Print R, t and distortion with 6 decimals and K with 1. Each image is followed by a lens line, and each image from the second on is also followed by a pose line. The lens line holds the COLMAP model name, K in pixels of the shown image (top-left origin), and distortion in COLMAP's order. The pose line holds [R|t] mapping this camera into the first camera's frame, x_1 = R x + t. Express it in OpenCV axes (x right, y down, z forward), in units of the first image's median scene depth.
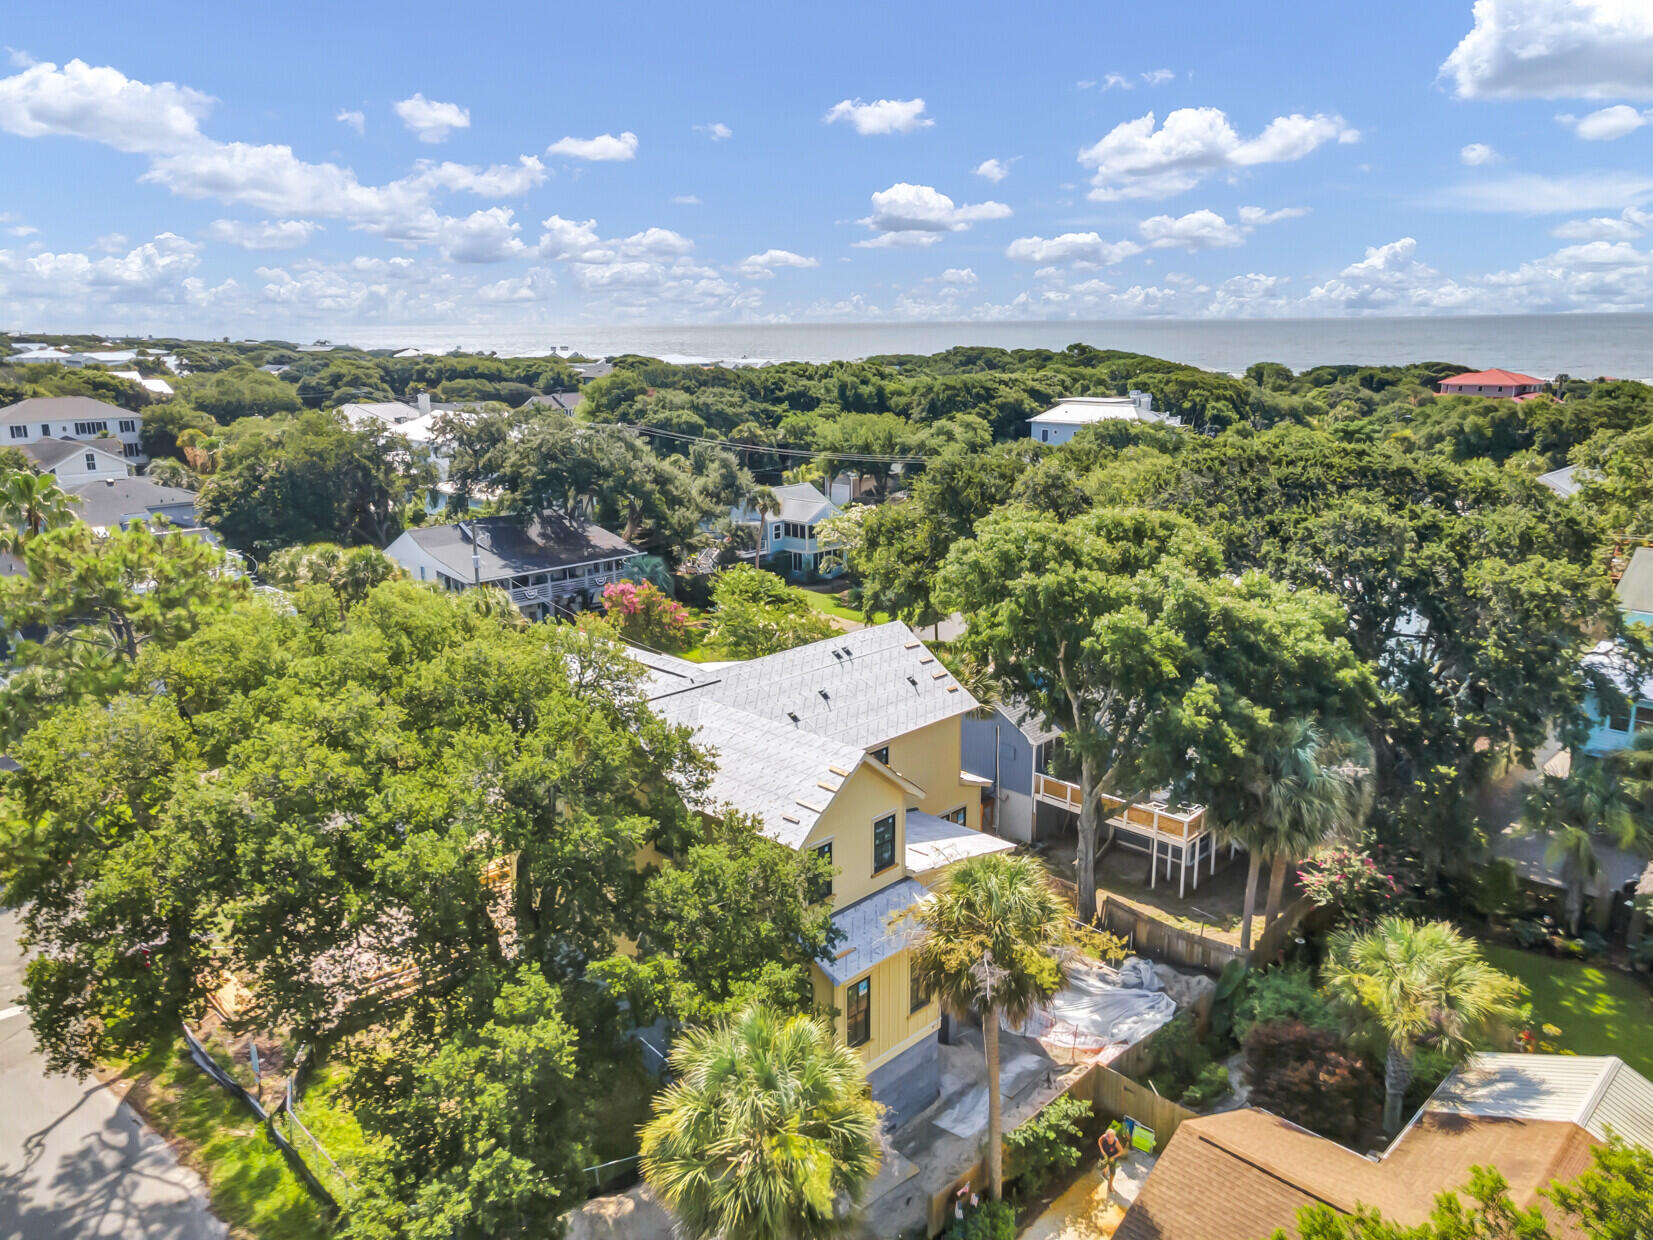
lens RADIAL K [[1207.2, 0, 826.5], [0, 1207.2, 620.0], [0, 0, 1]] dist [0.041324, 0.003523]
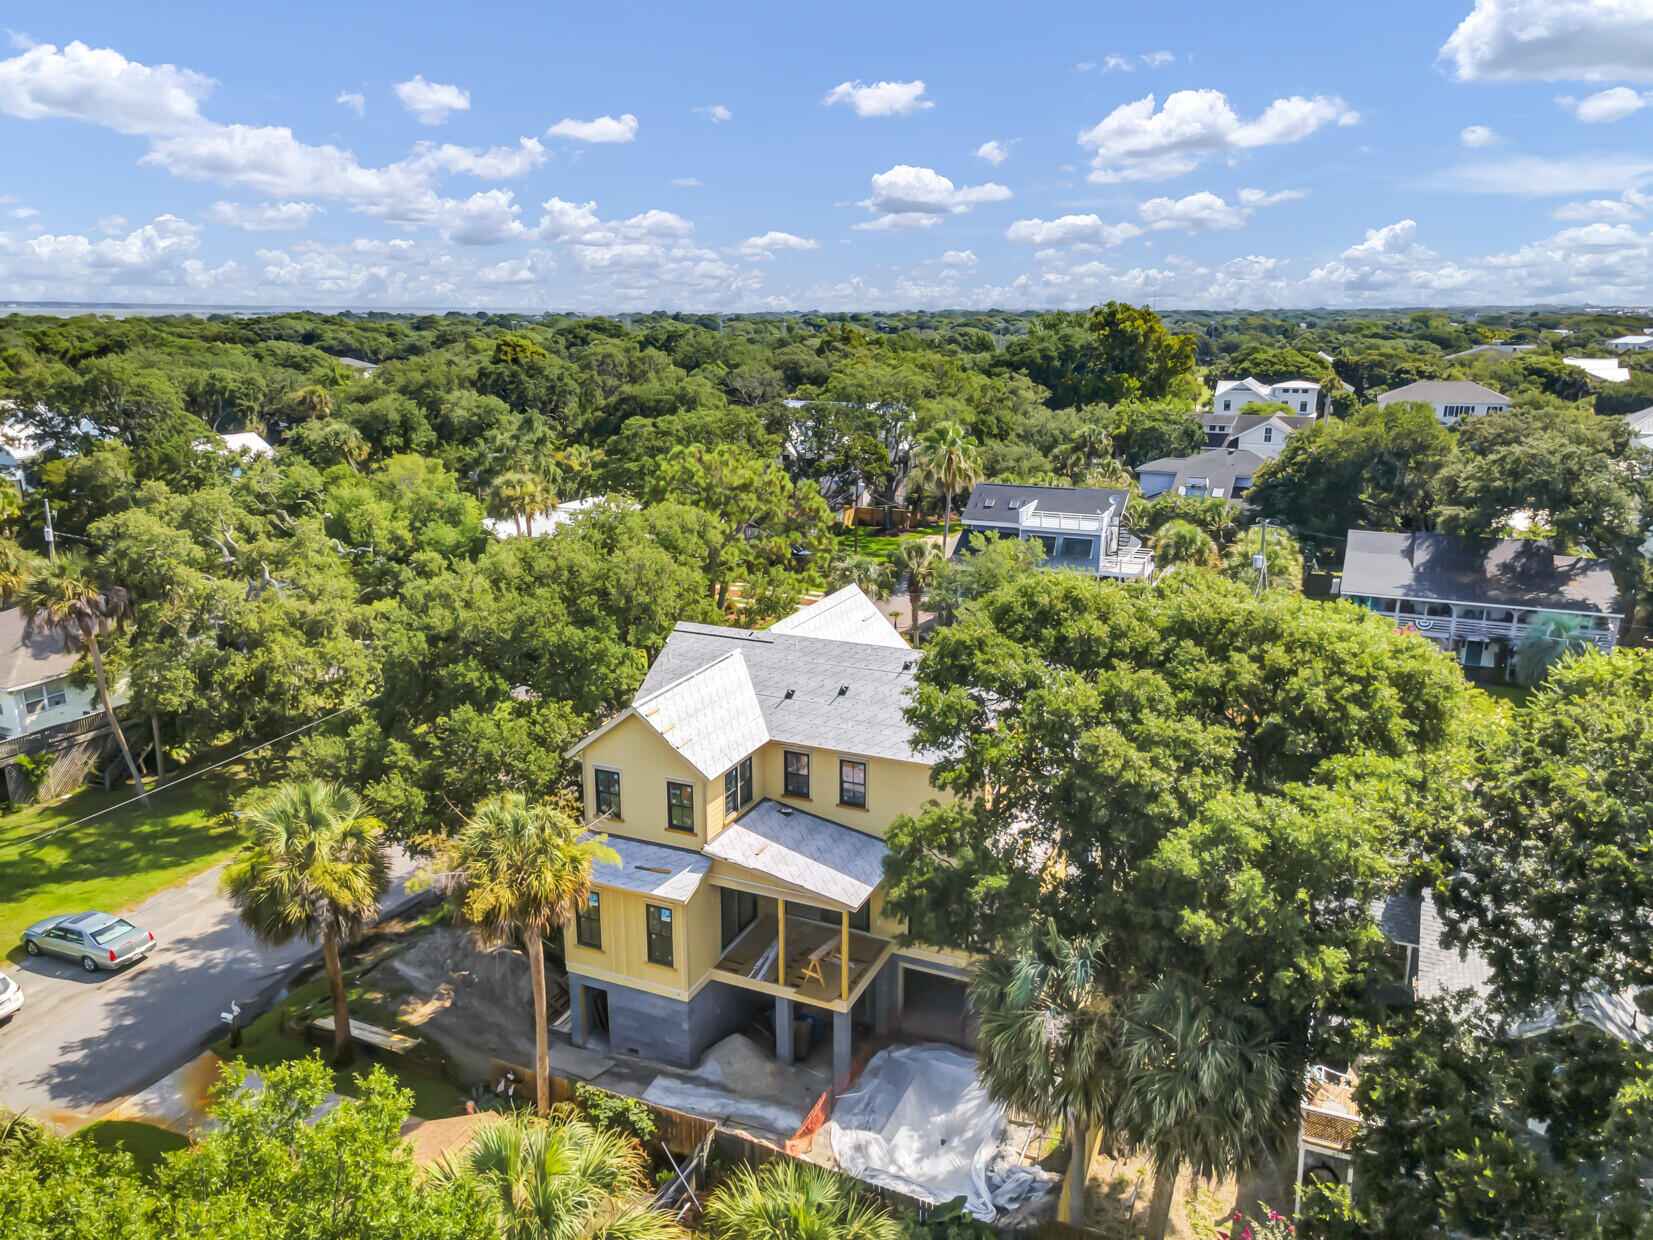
lens RADIAL K [[1207.2, 0, 826.5], [0, 1207.2, 620.0], [0, 0, 1]] dist [0.041324, 0.003523]
pose [[0.343025, 0.240292, -0.908071, 0.225705], [-0.229125, 0.958930, 0.167198, -0.040341], [0.910953, 0.150709, 0.383994, 0.149209]]
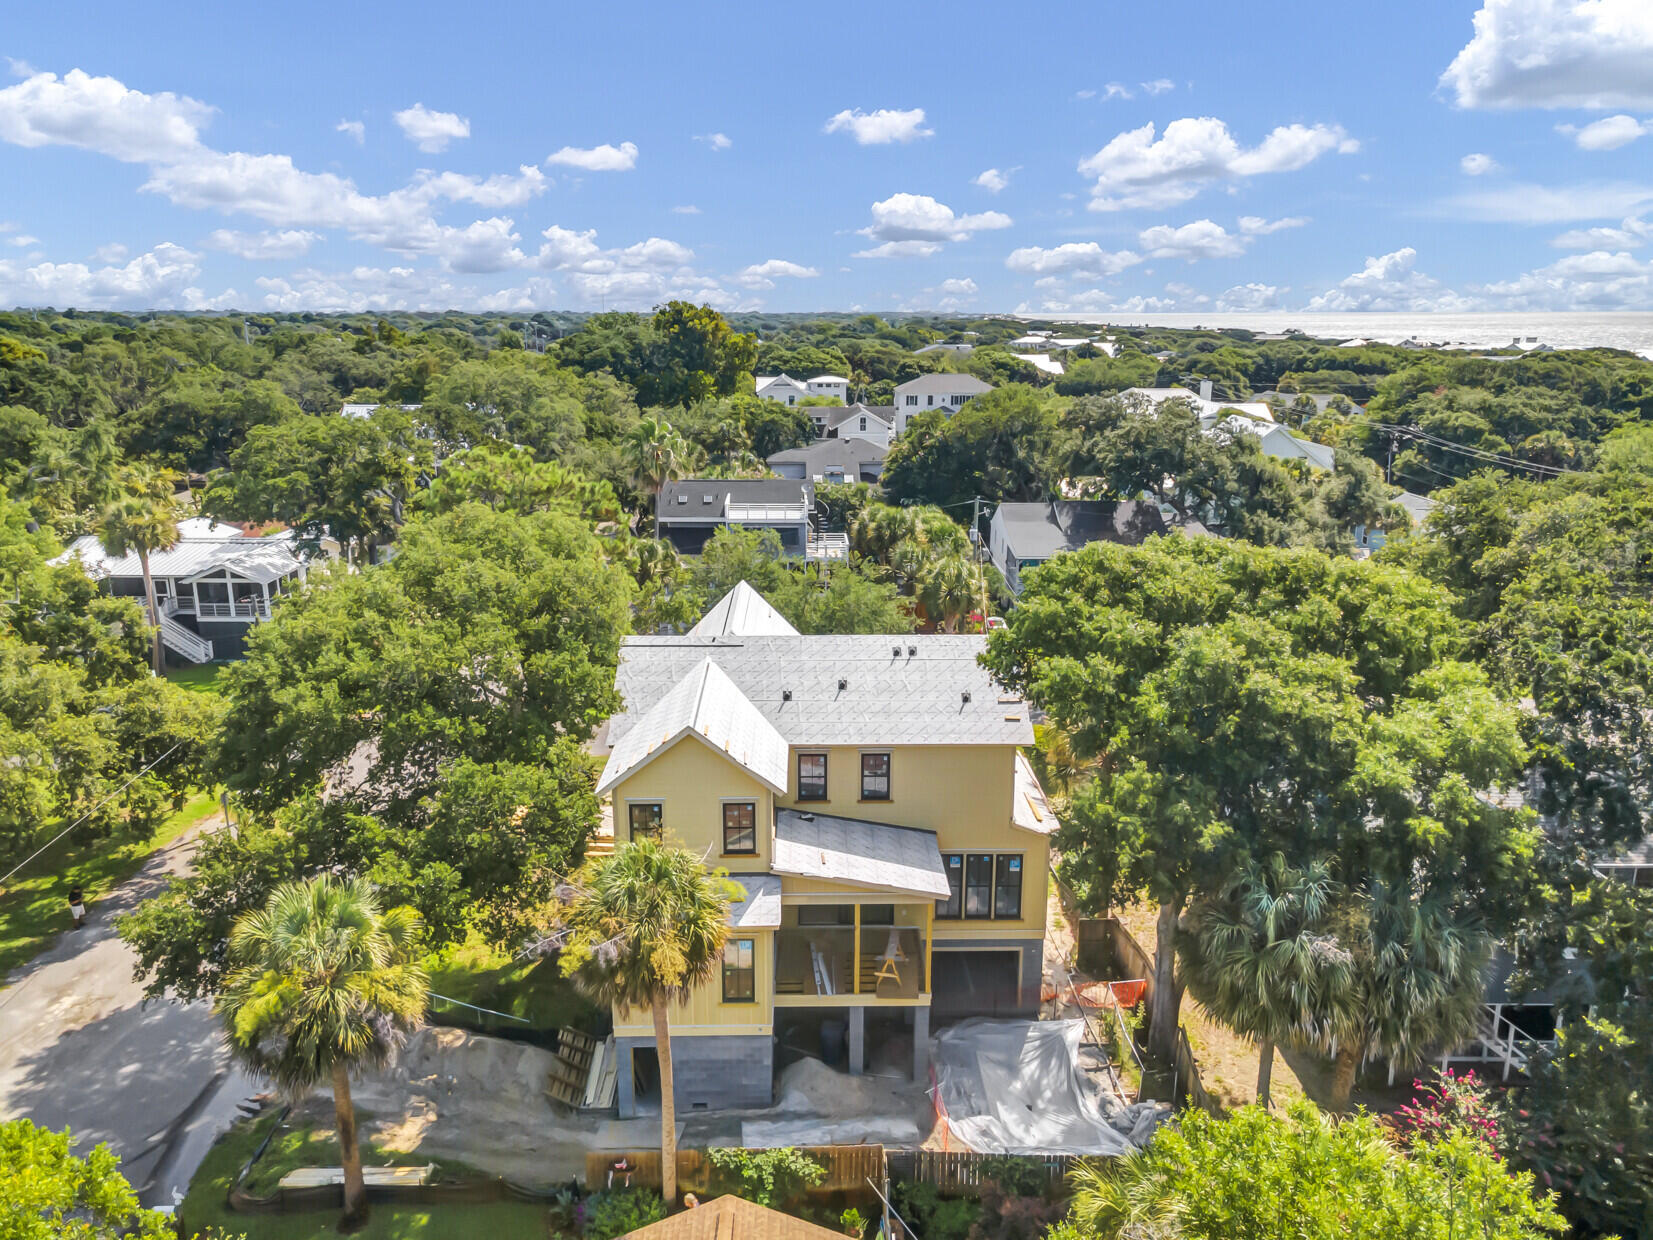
lens RADIAL K [[1207.2, 0, 826.5], [0, 1207.2, 620.0], [0, 0, 1]] dist [0.041324, 0.003523]
pose [[0.710622, 0.181026, -0.679887, 0.162968], [-0.175724, 0.981374, 0.077632, -0.015956], [0.681276, 0.064306, 0.729196, 0.068849]]
